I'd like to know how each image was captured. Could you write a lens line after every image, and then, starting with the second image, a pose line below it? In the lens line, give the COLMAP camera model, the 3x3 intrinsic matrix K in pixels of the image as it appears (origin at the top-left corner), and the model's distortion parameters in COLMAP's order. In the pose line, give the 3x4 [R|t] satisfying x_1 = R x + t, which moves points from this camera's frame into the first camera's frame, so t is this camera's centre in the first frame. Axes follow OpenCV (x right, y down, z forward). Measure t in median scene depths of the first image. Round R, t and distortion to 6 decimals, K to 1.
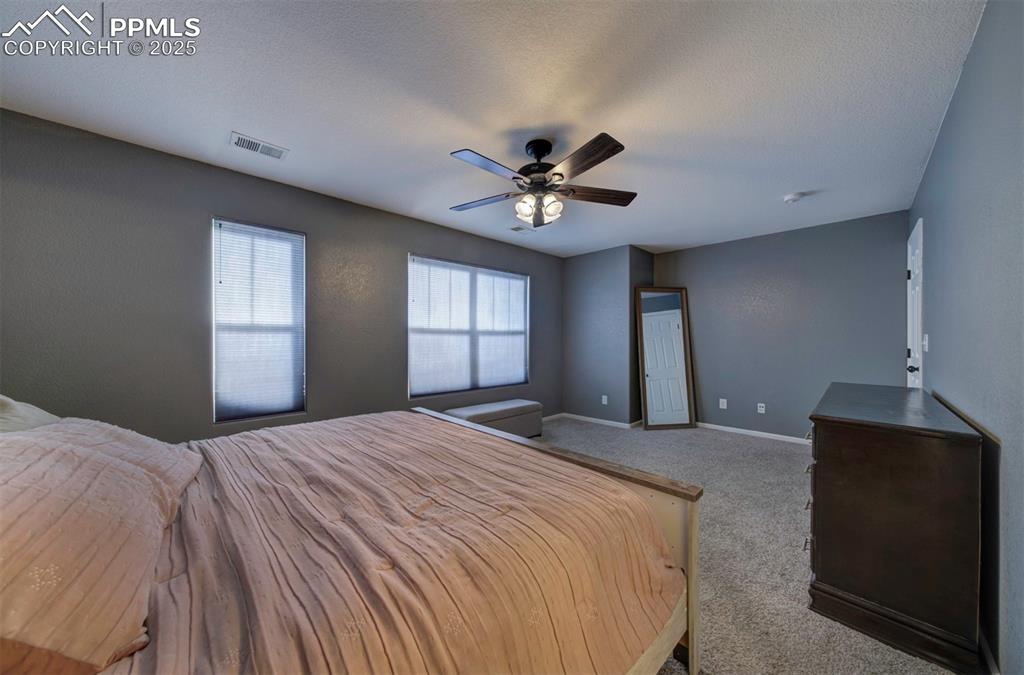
lens RADIAL K [[352.0, 0, 510.9], [0, 352.0, 339.0], [0, 0, 1]] dist [-0.000661, -0.000084]
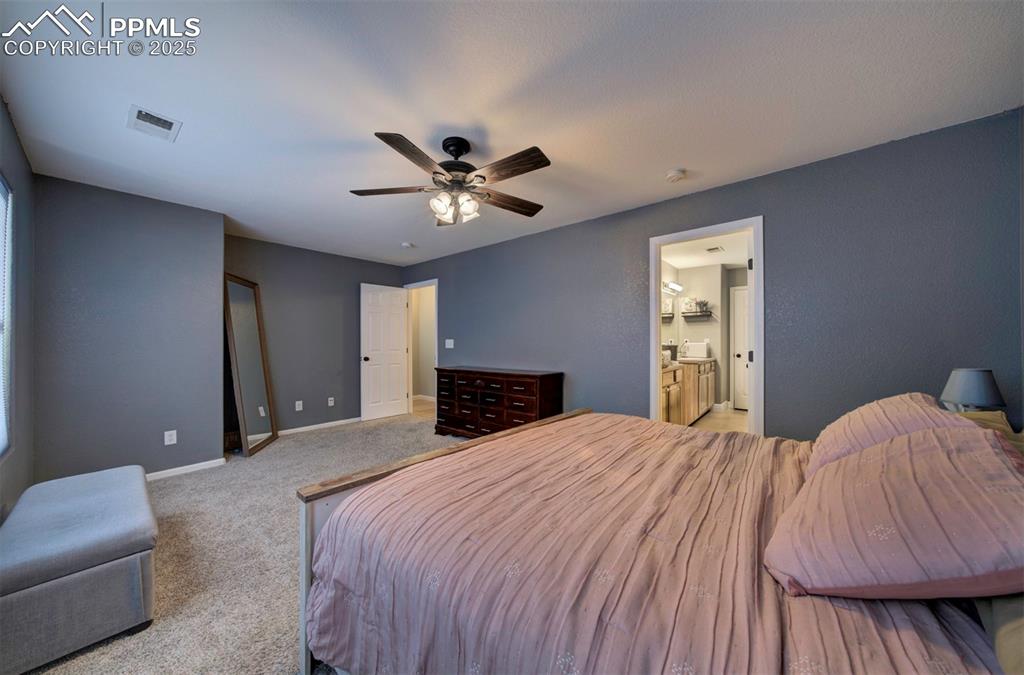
lens RADIAL K [[352.0, 0, 510.9], [0, 352.0, 339.0], [0, 0, 1]] dist [-0.000661, -0.000084]
pose [[-0.120239, 0.010831, 0.992686, -0.911137], [0.006764, 0.999926, -0.010091, 0.009673], [-0.992722, 0.005502, -0.120304, 0.966913]]
